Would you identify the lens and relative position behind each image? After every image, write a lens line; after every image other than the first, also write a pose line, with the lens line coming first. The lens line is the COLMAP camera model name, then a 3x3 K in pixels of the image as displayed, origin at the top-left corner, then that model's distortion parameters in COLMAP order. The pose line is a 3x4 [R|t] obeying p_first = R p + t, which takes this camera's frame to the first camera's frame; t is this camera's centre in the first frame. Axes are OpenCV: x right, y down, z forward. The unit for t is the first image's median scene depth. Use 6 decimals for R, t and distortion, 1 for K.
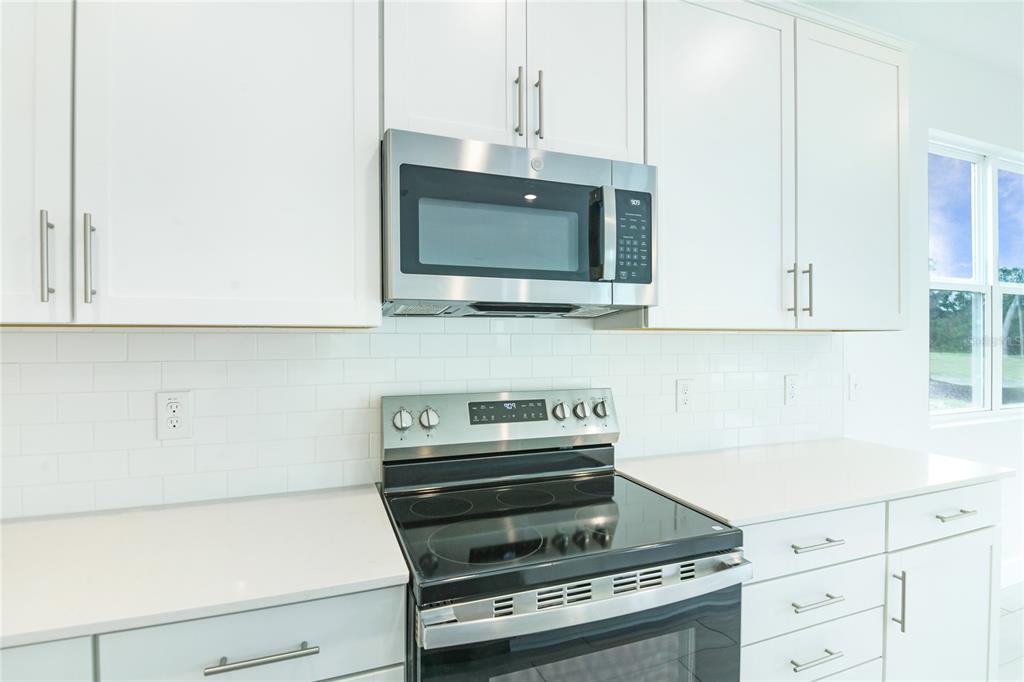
lens RADIAL K [[525.3, 0, 549.2], [0, 525.3, 338.8], [0, 0, 1]] dist [0.019272, -0.001713]
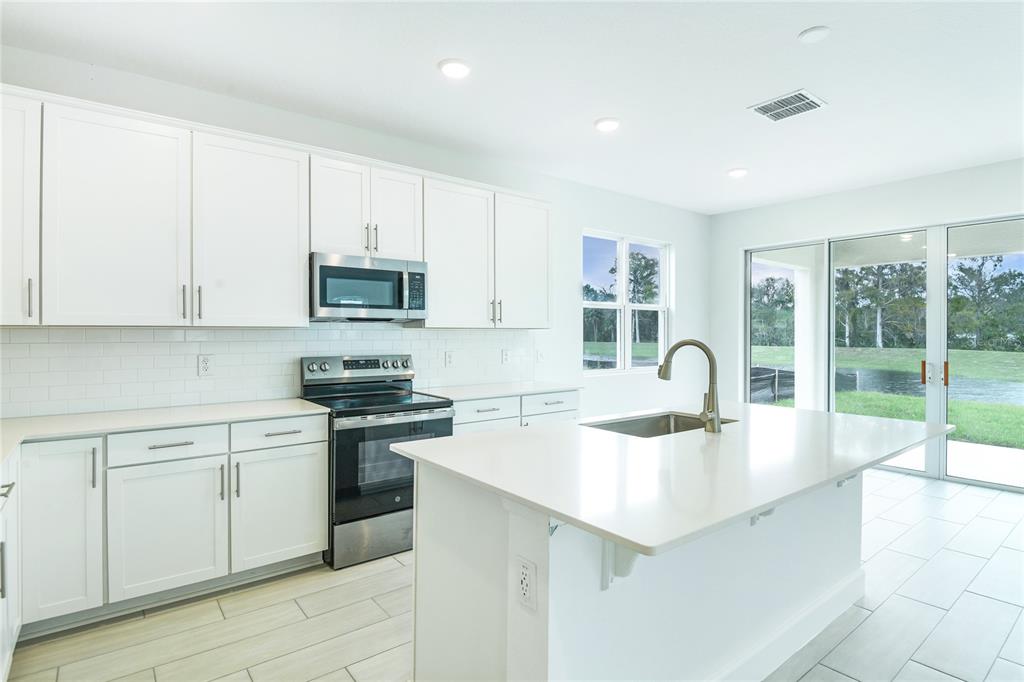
lens RADIAL K [[525.3, 0, 566.0], [0, 525.3, 331.9], [0, 0, 1]] dist [0.019272, -0.001713]
pose [[0.947840, 0.001408, 0.318744, 0.036277], [-0.000365, 0.999994, -0.003334, 0.006543], [-0.318747, 0.003044, 0.947835, -1.555718]]
